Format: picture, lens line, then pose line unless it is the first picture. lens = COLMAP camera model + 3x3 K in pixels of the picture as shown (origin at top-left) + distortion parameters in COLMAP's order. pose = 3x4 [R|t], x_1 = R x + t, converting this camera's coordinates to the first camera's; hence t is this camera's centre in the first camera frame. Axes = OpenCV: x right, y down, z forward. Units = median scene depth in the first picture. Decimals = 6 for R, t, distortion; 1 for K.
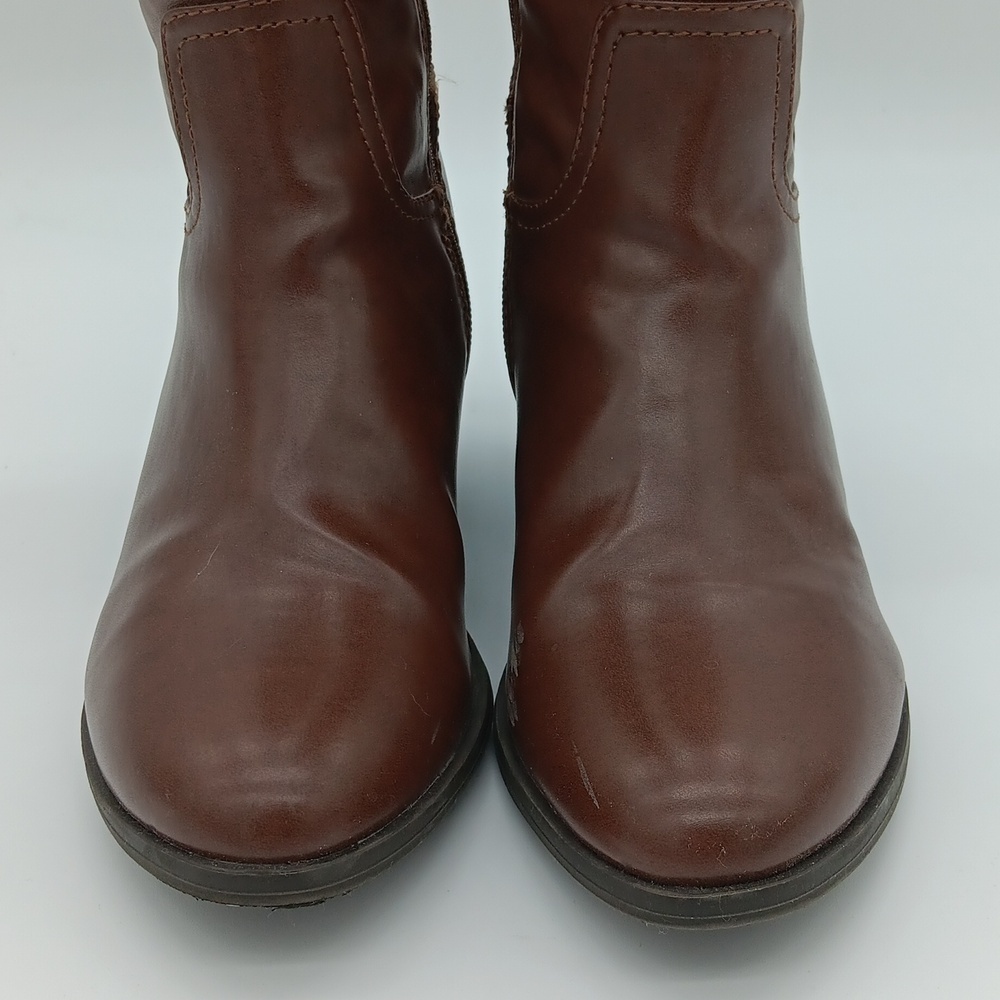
lens RADIAL K [[1577.0, 0, 497.5], [0, 1577.0, 504.0], [0, 0, 1]] dist [0.126802, 0.000000]
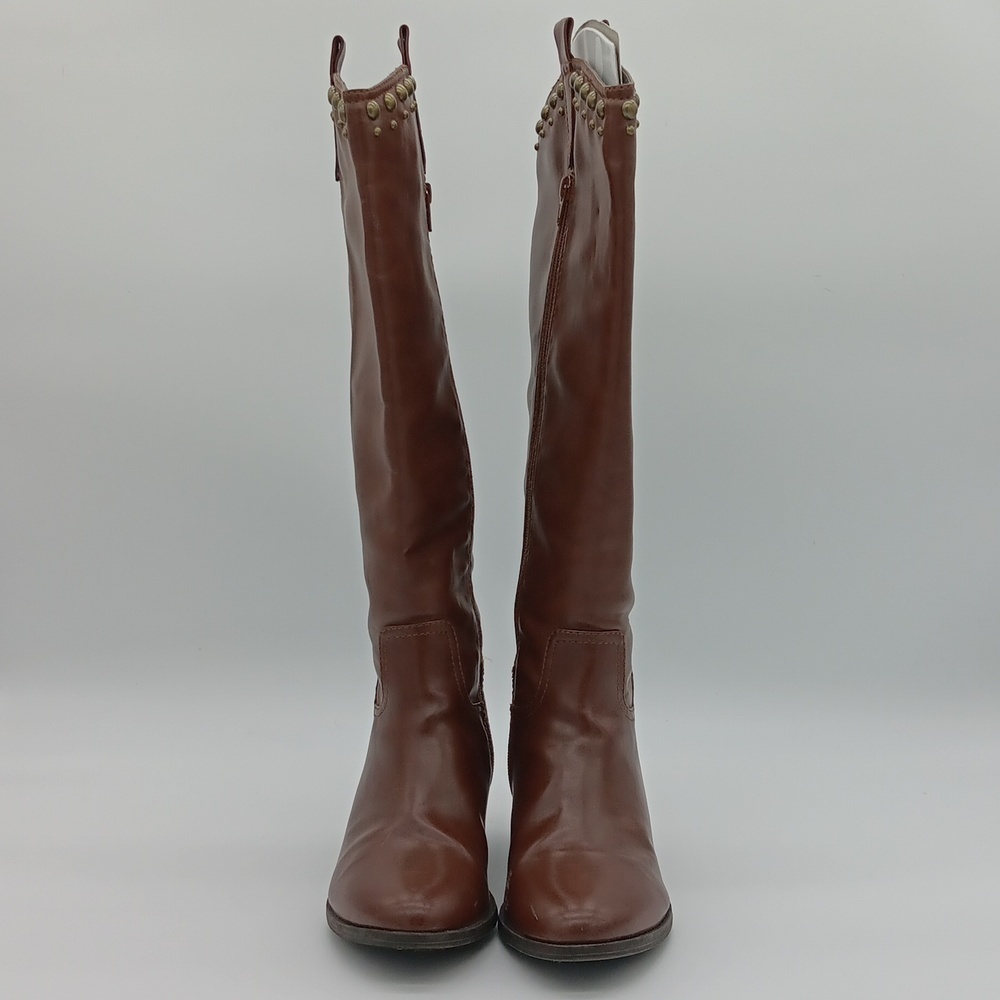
lens RADIAL K [[1577.0, 0, 499.9], [0, 1577.0, 501.4], [0, 0, 1]] dist [0.126802, 0.000000]
pose [[0.999262, 0.037177, -0.009700, 0.000263], [-0.038038, 0.921669, -0.386108, 0.477184], [-0.005414, 0.386192, 0.922402, -1.418327]]
